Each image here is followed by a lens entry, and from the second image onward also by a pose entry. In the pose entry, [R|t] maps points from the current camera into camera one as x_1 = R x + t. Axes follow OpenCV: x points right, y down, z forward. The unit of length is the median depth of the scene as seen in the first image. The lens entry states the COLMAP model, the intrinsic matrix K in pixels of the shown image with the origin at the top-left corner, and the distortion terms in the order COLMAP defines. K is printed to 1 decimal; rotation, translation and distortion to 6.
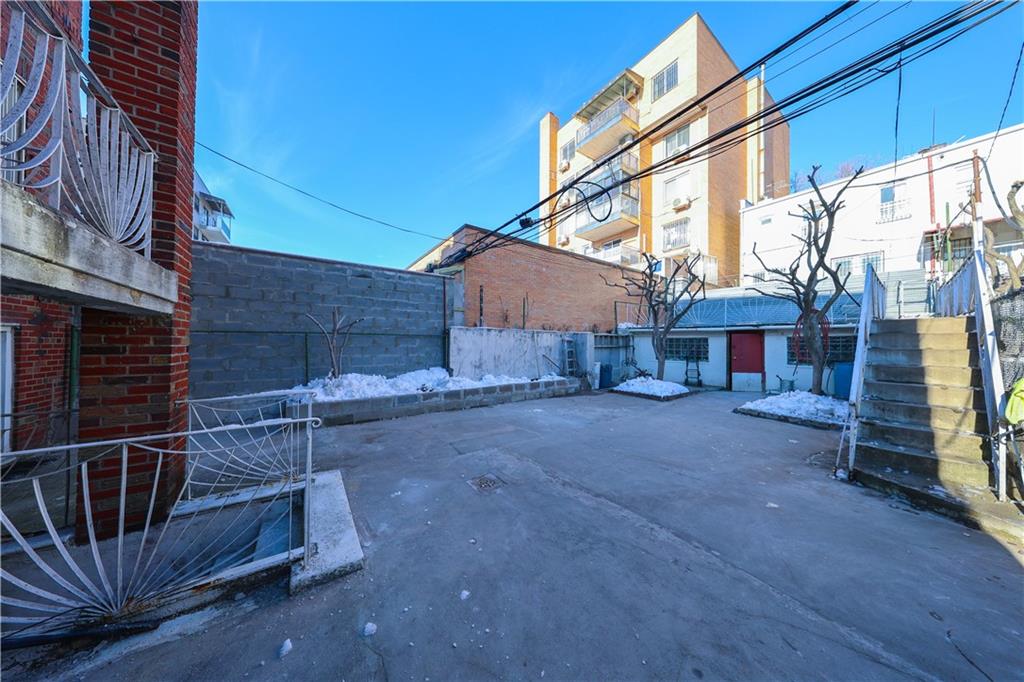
lens RADIAL K [[295.8, 0, 509.7], [0, 295.8, 339.7], [0, 0, 1]] dist [-0.001287, -0.000116]
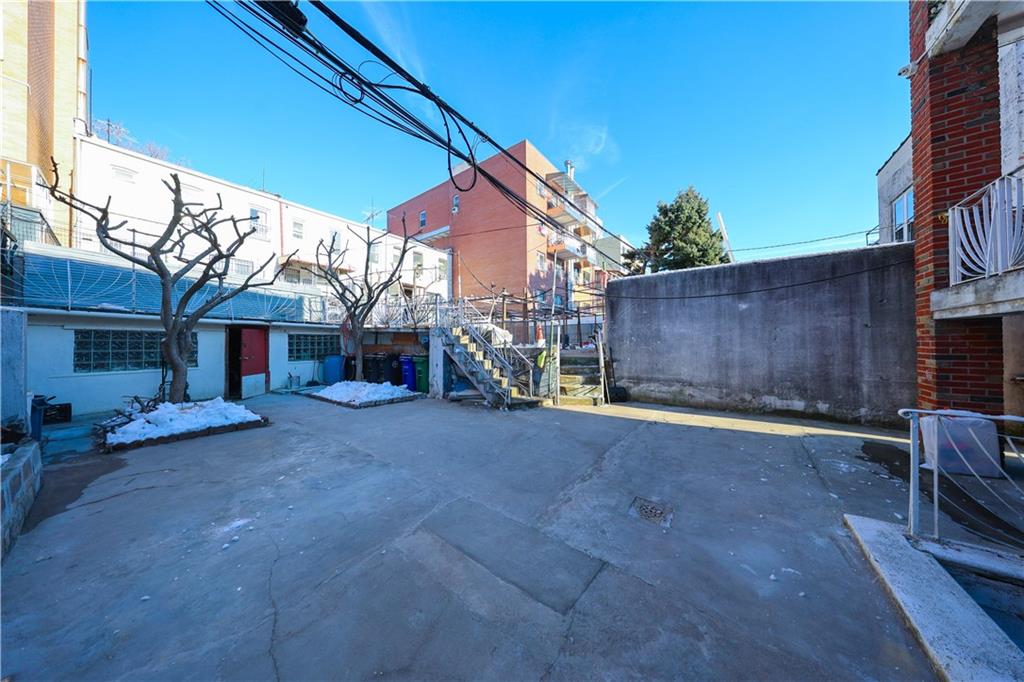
lens RADIAL K [[295.8, 0, 513.6], [0, 295.8, 341.6], [0, 0, 1]] dist [-0.001287, -0.000116]
pose [[-0.326436, -0.004298, 0.945210, -0.563155], [-0.010200, 0.999947, 0.001024, 0.014986], [-0.945164, -0.009307, -0.326462, 1.266808]]
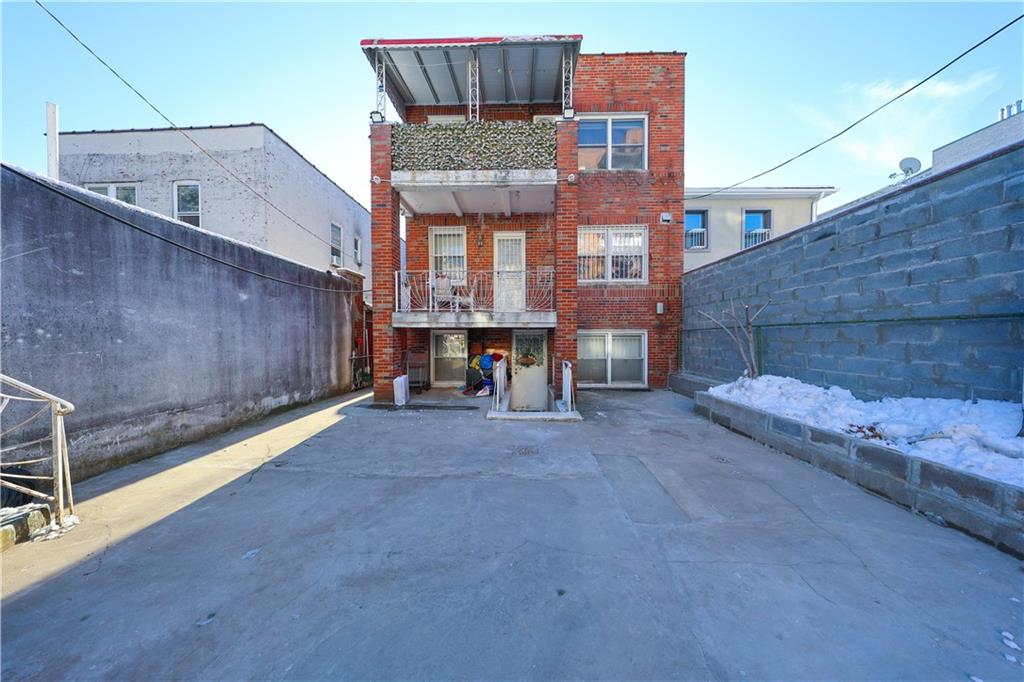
lens RADIAL K [[295.8, 0, 509.7], [0, 295.8, 338.7], [0, 0, 1]] dist [-0.001287, -0.000116]
pose [[-0.596584, 0.000130, -0.802550, 0.728171], [0.009640, 0.999929, -0.007004, 0.020899], [0.802493, -0.011914, -0.596543, 1.306624]]
